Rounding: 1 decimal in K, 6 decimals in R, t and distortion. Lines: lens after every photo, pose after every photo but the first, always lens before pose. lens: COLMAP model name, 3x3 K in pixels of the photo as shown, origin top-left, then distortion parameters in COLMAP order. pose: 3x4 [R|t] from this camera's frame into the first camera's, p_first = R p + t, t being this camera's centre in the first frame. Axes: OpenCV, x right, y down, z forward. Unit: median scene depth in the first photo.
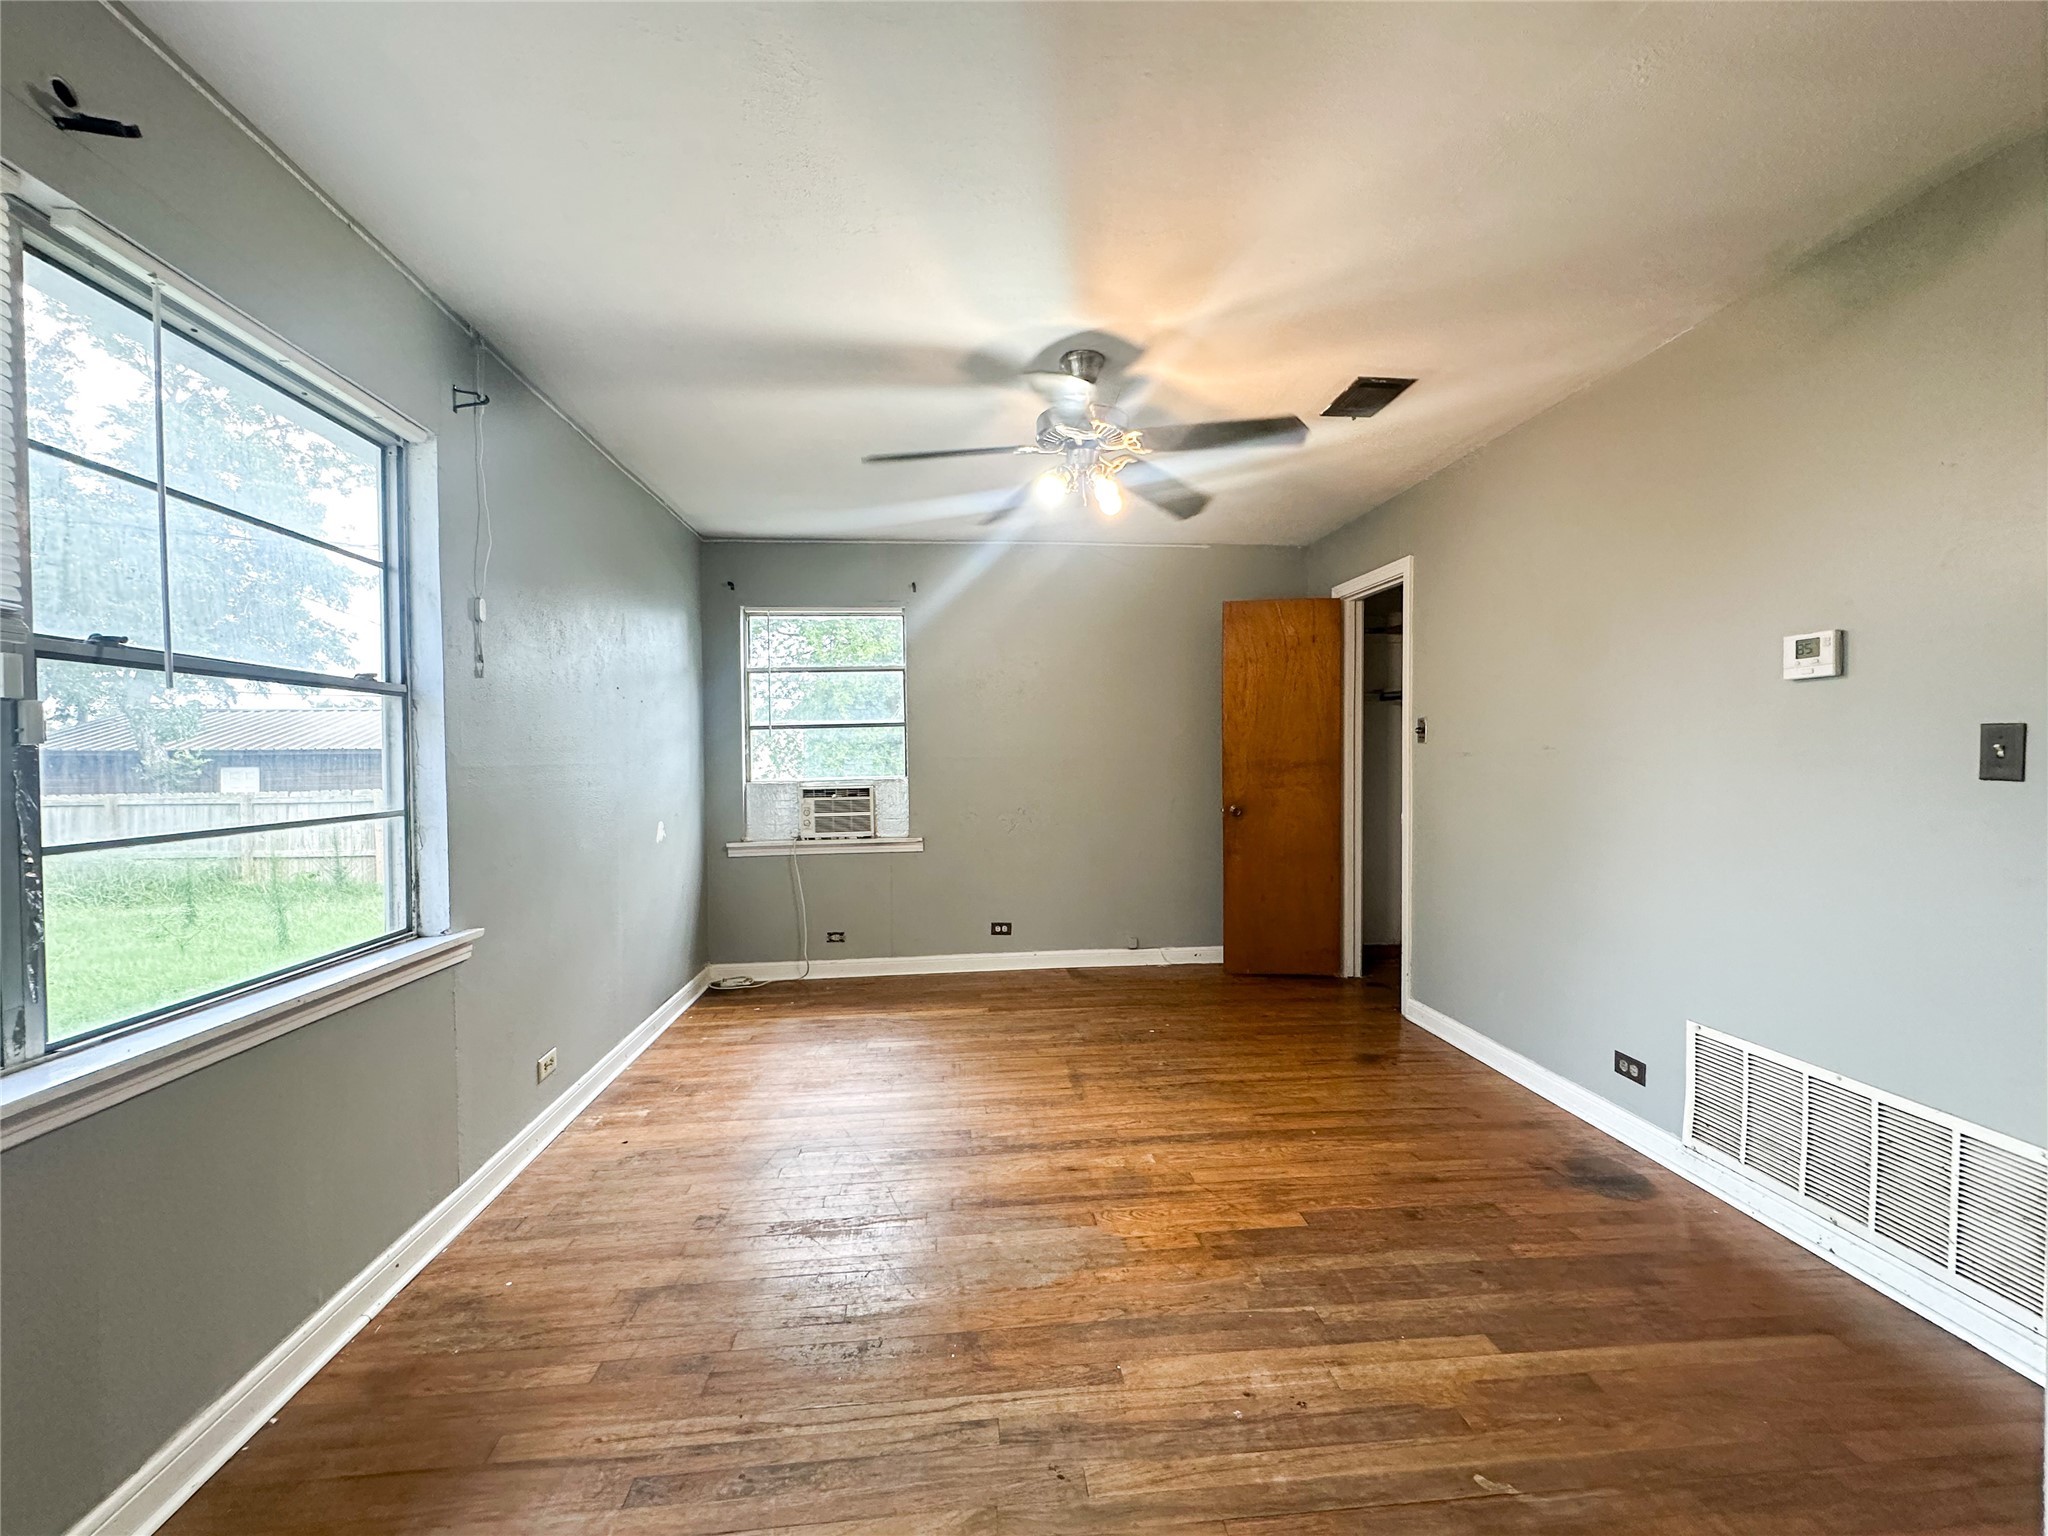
lens RADIAL K [[820.3, 0, 1024.0], [0, 820.3, 768.0], [0, 0, 1]] dist [0.000015, 0.000469]
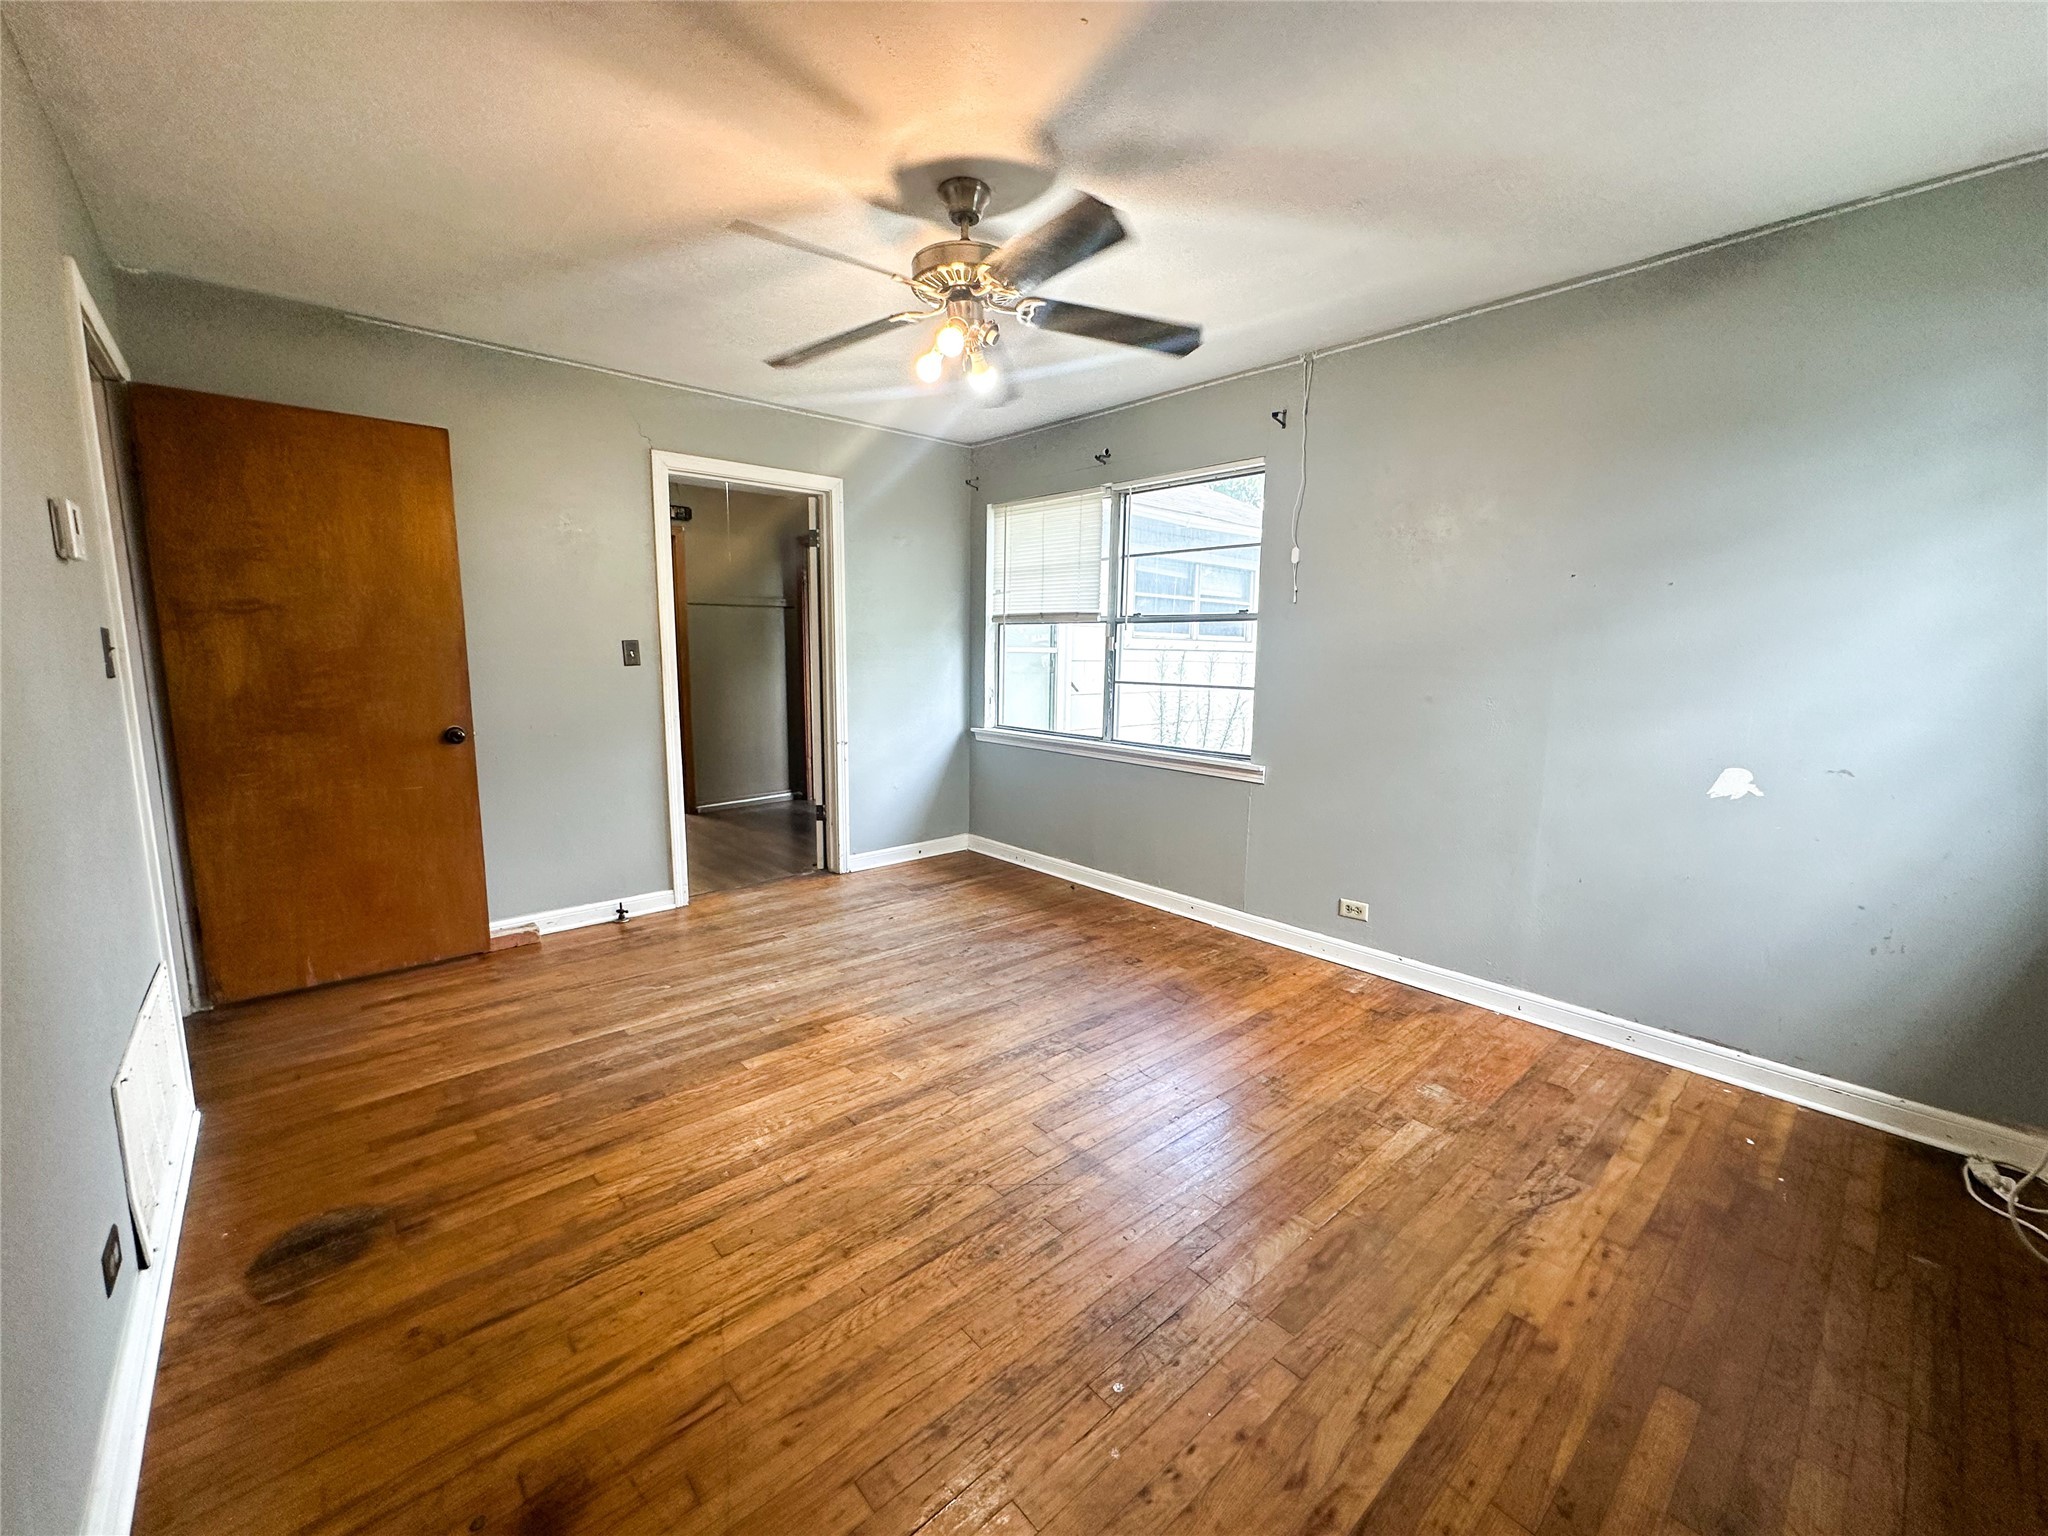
lens RADIAL K [[820.3, 0, 1024.0], [0, 820.3, 768.0], [0, 0, 1]] dist [0.000015, 0.000469]
pose [[-0.805635, 0.083801, -0.586455, 0.556523], [-0.014677, 0.986817, 0.161172, -0.043599], [0.592230, 0.138453, -0.793785, 1.748841]]
